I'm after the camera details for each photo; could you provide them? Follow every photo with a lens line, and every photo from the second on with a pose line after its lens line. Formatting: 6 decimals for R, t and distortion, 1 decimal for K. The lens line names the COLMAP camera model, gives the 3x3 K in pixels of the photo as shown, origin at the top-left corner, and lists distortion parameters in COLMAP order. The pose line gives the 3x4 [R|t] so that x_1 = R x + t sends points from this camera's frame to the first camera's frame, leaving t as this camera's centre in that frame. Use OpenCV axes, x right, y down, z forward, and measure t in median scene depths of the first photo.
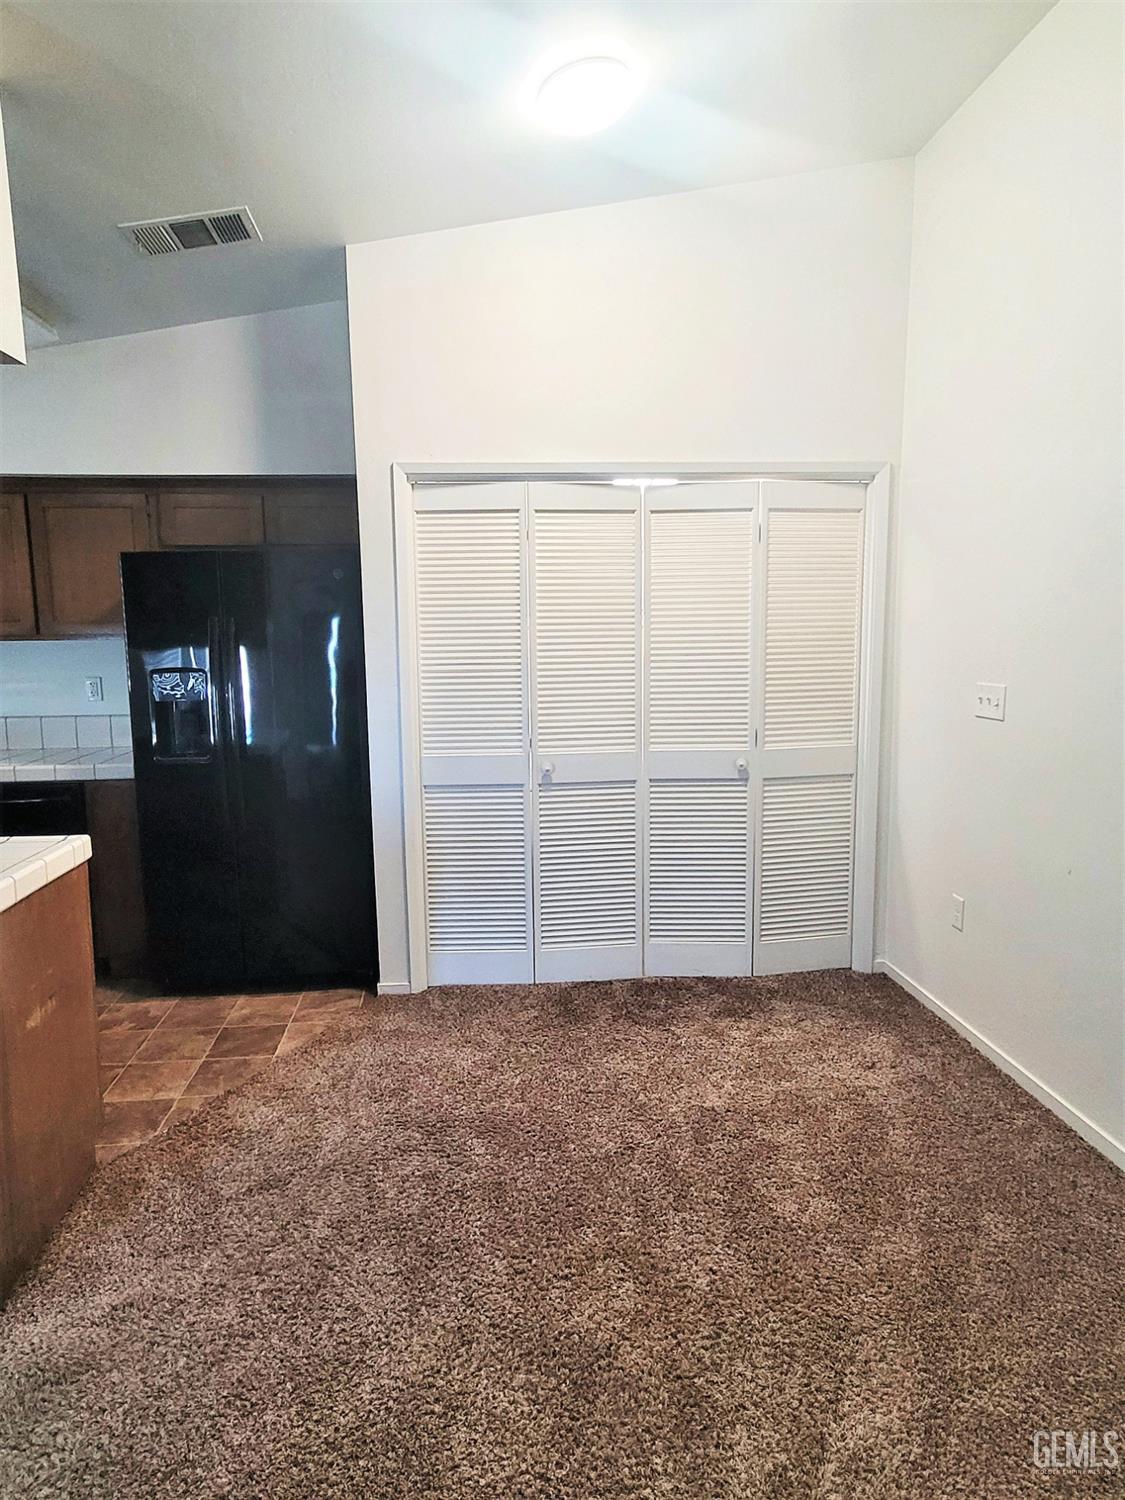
lens RADIAL K [[893.3, 0, 562.5], [0, 893.3, 750.0], [0, 0, 1]] dist [0.001554, 0.000613]
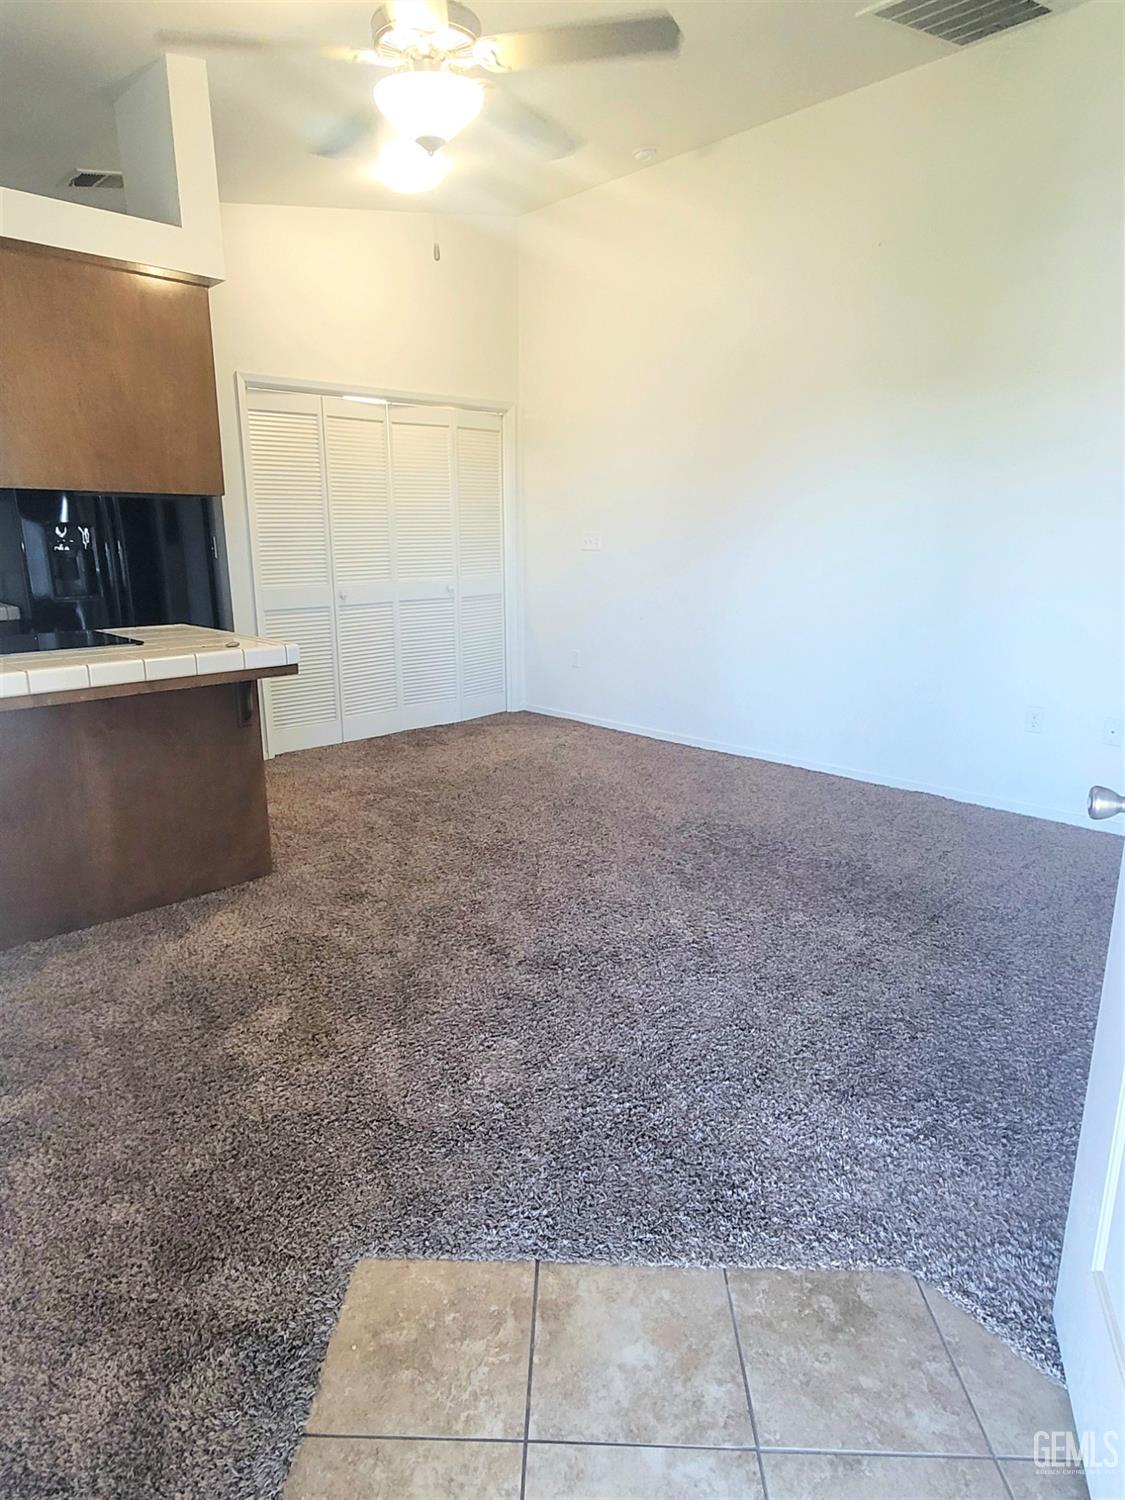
lens RADIAL K [[893.3, 0, 562.5], [0, 893.3, 750.0], [0, 0, 1]] dist [0.001554, 0.000613]
pose [[0.777586, -0.142726, 0.612363, -0.701912], [0.081021, 0.988522, 0.127517, 0.119635], [-0.623534, -0.049541, 0.780225, -0.417674]]
